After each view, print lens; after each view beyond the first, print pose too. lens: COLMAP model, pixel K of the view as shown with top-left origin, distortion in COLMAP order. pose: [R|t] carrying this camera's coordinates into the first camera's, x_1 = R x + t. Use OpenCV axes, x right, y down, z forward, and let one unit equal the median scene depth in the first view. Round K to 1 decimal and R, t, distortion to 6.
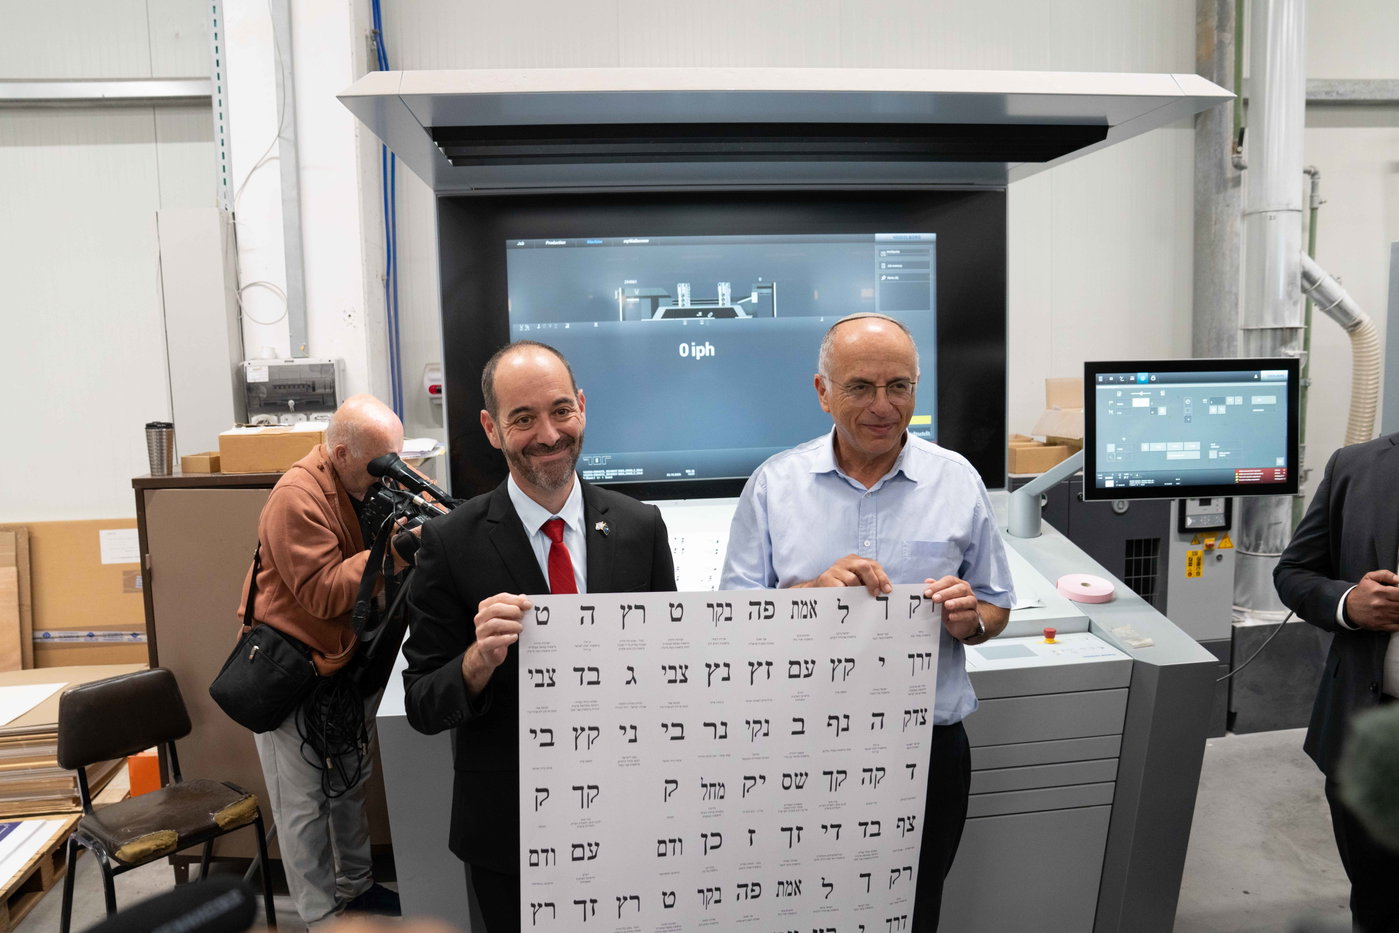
lens RADIAL K [[976.7, 0, 670.5], [0, 976.7, 443.1], [0, 0, 1]] dist [-0.040522, 0.023581]
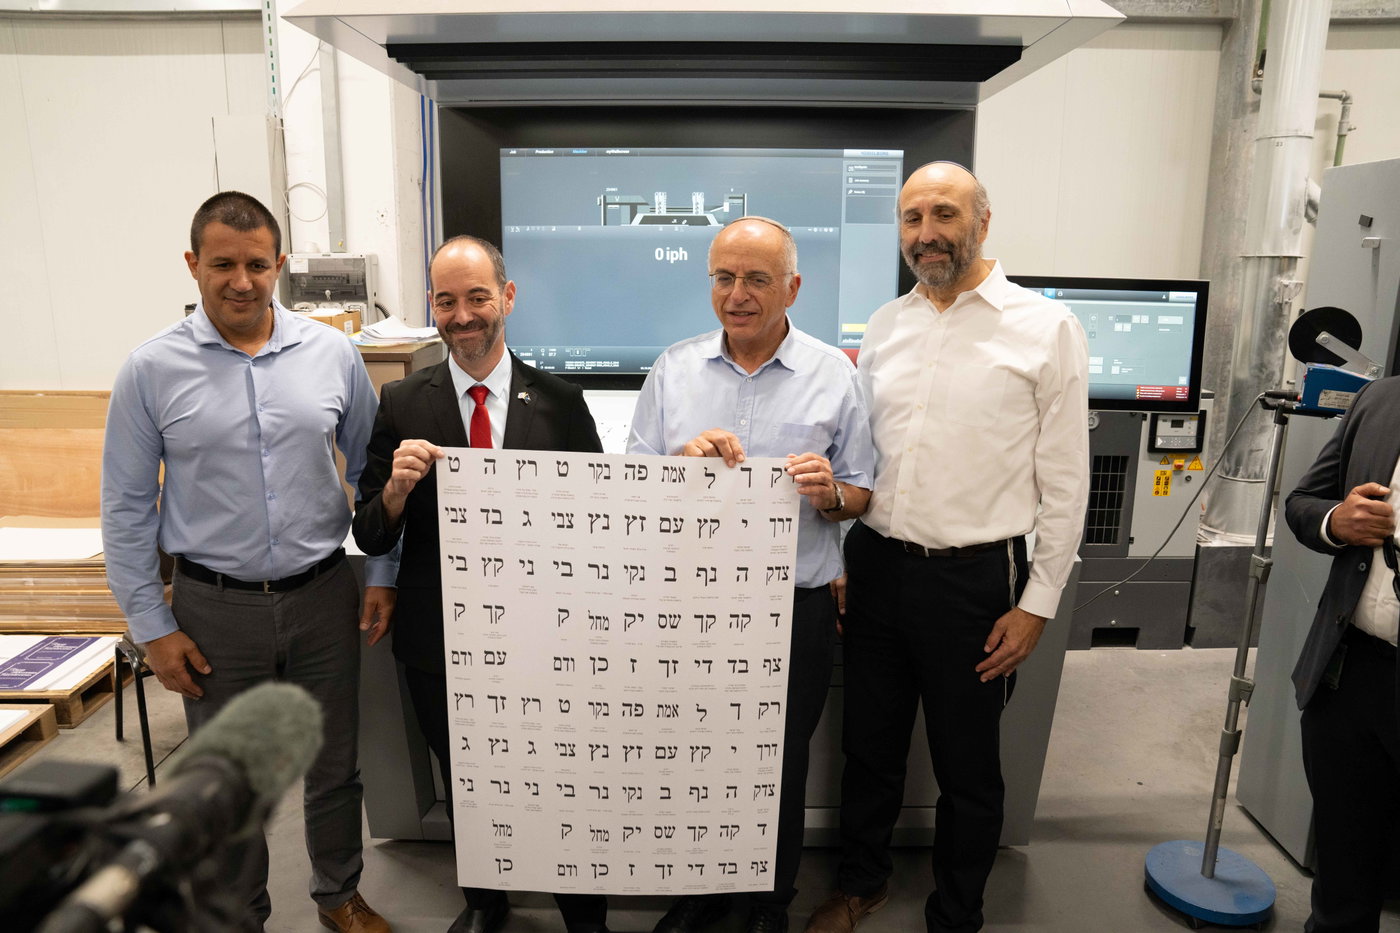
lens RADIAL K [[982.7, 0, 666.6], [0, 982.7, 454.6], [0, 0, 1]] dist [-0.087695, 0.075841]
pose [[0.992895, 0.055076, -0.105477, 0.149404], [-0.044401, 0.993894, 0.101007, 0.016508], [0.110396, -0.095606, 0.989279, -0.102257]]
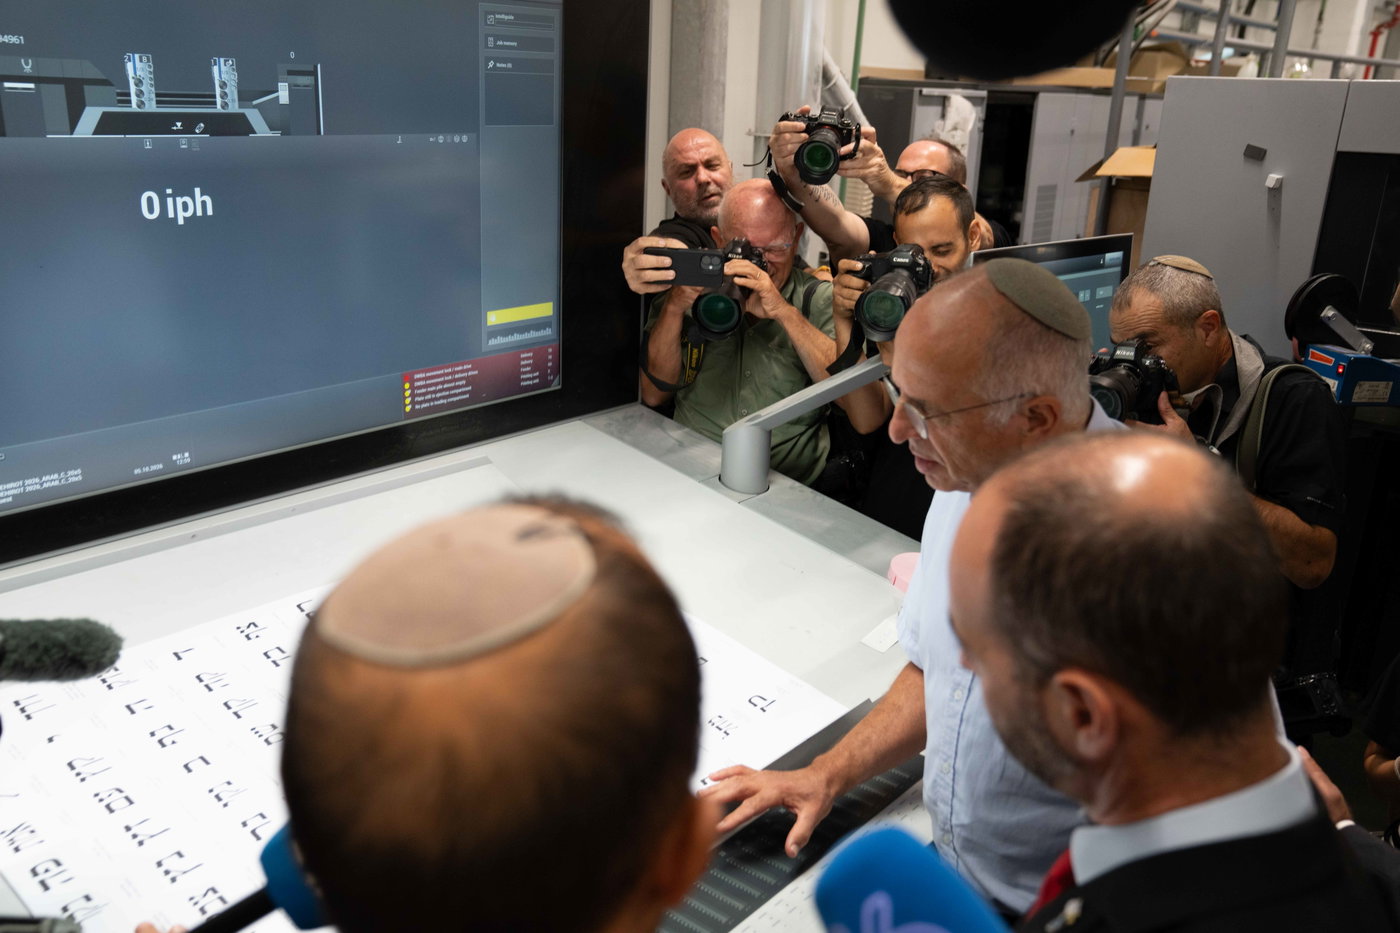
lens RADIAL K [[1216.9, 0, 700.0], [0, 1216.9, 466.5], [0, 0, 1]] dist [-0.073516, 0.173577]
pose [[0.716662, -0.162333, 0.678265, -0.206911], [0.013758, 0.975635, 0.218967, -0.096171], [-0.697285, -0.147594, 0.701434, 0.398959]]
